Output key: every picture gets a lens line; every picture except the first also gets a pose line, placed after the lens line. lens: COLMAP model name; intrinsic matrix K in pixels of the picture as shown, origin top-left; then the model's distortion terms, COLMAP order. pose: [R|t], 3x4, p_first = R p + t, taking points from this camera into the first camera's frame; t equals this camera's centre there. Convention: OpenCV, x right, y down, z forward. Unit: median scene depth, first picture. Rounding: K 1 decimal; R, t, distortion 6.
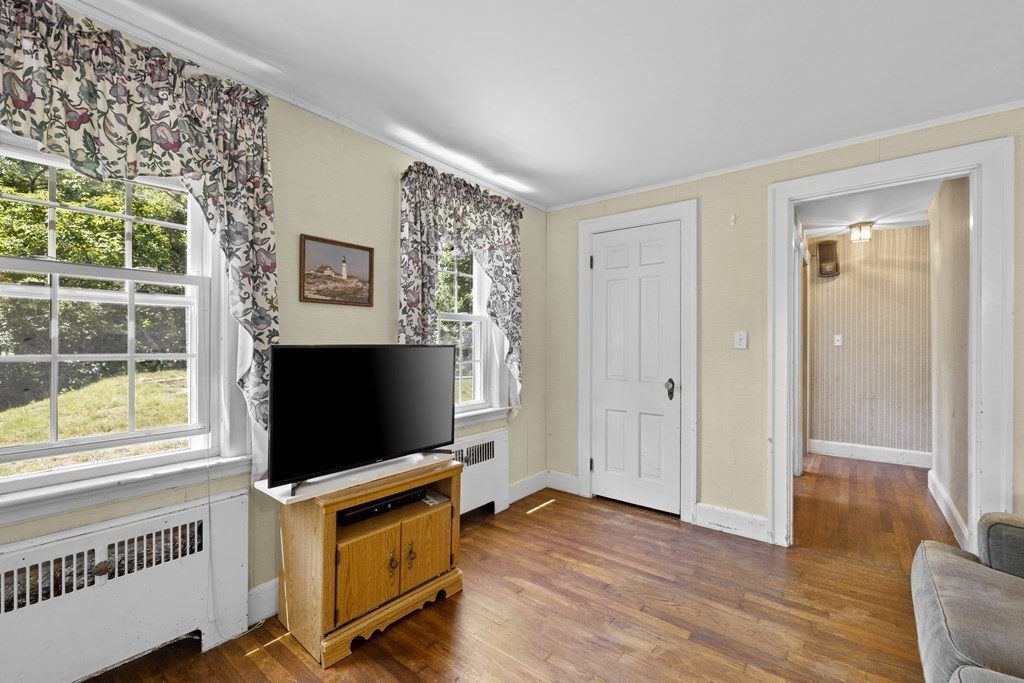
lens RADIAL K [[434.9, 0, 506.5], [0, 434.9, 342.4], [0, 0, 1]] dist [-0.001001, -0.000668]
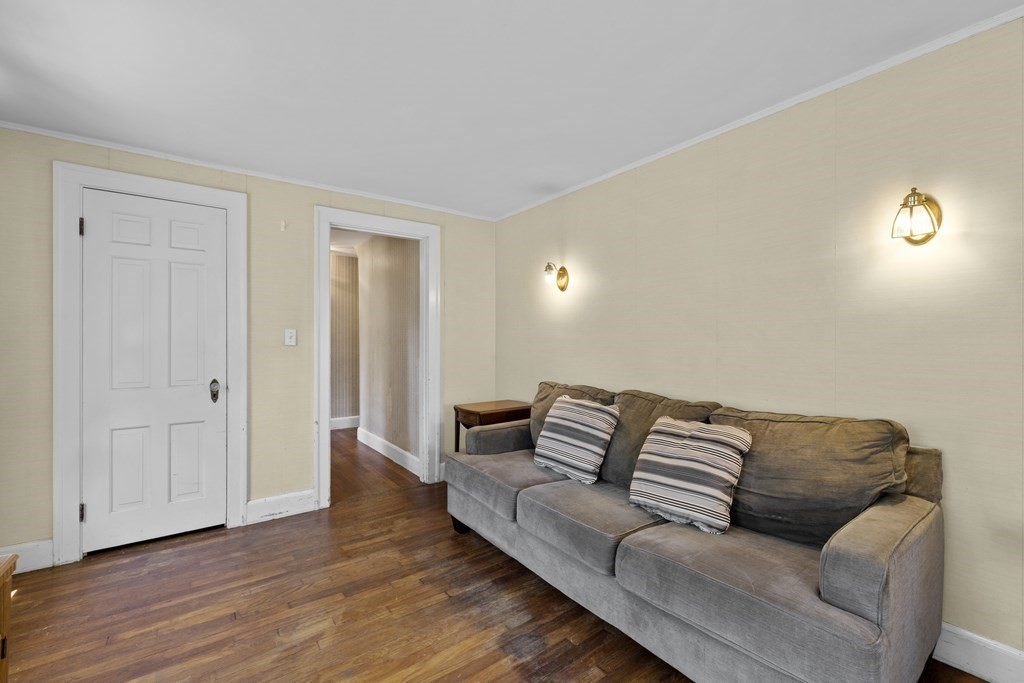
lens RADIAL K [[434.9, 0, 504.0], [0, 434.9, 340.1], [0, 0, 1]] dist [-0.001001, -0.000668]
pose [[0.266036, -0.002609, 0.963960, -0.384091], [0.000074, 0.999996, 0.002687, -0.002043], [-0.963963, -0.000643, 0.266035, 0.190012]]
